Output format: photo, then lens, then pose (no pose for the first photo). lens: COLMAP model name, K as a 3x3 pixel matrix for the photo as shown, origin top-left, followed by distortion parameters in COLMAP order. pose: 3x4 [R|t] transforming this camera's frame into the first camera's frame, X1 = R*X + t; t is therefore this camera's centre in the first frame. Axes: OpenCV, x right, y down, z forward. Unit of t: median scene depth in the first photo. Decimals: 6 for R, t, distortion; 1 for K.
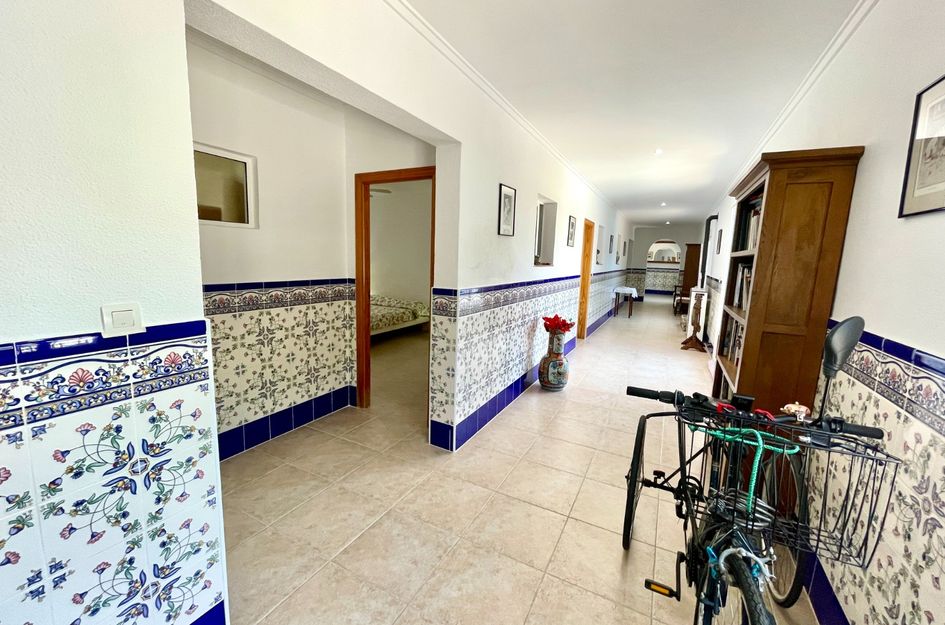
lens RADIAL K [[375.9, 0, 471.2], [0, 375.9, 310.2], [0, 0, 1]] dist [-0.006249, -0.000523]
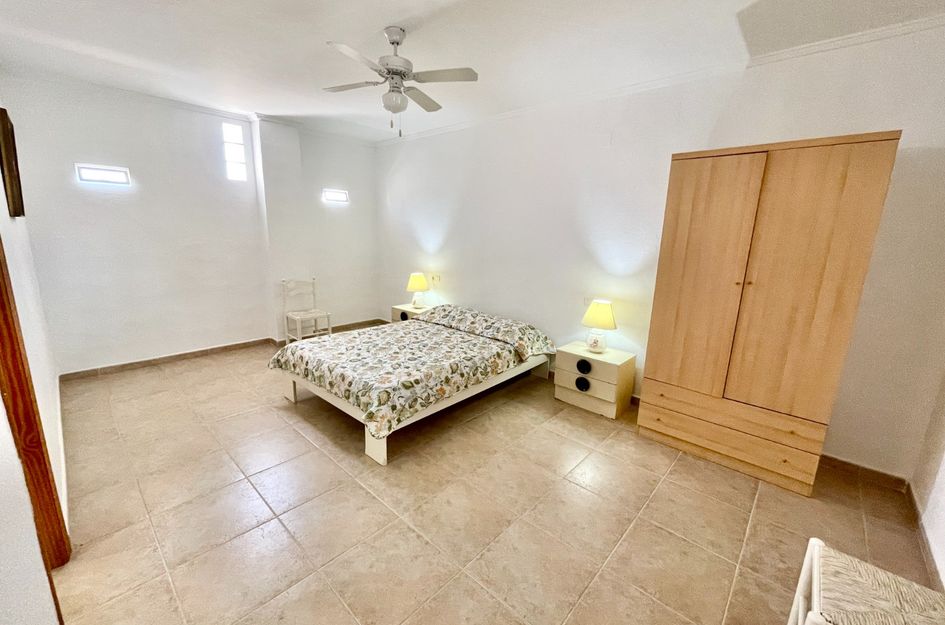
lens RADIAL K [[375.9, 0, 473.4], [0, 375.9, 311.5], [0, 0, 1]] dist [-0.006249, -0.000523]
pose [[0.968715, 0.042511, -0.244507, -0.090433], [-0.027532, 0.997547, 0.064362, -0.077314], [0.246643, -0.055617, 0.967509, 0.503649]]
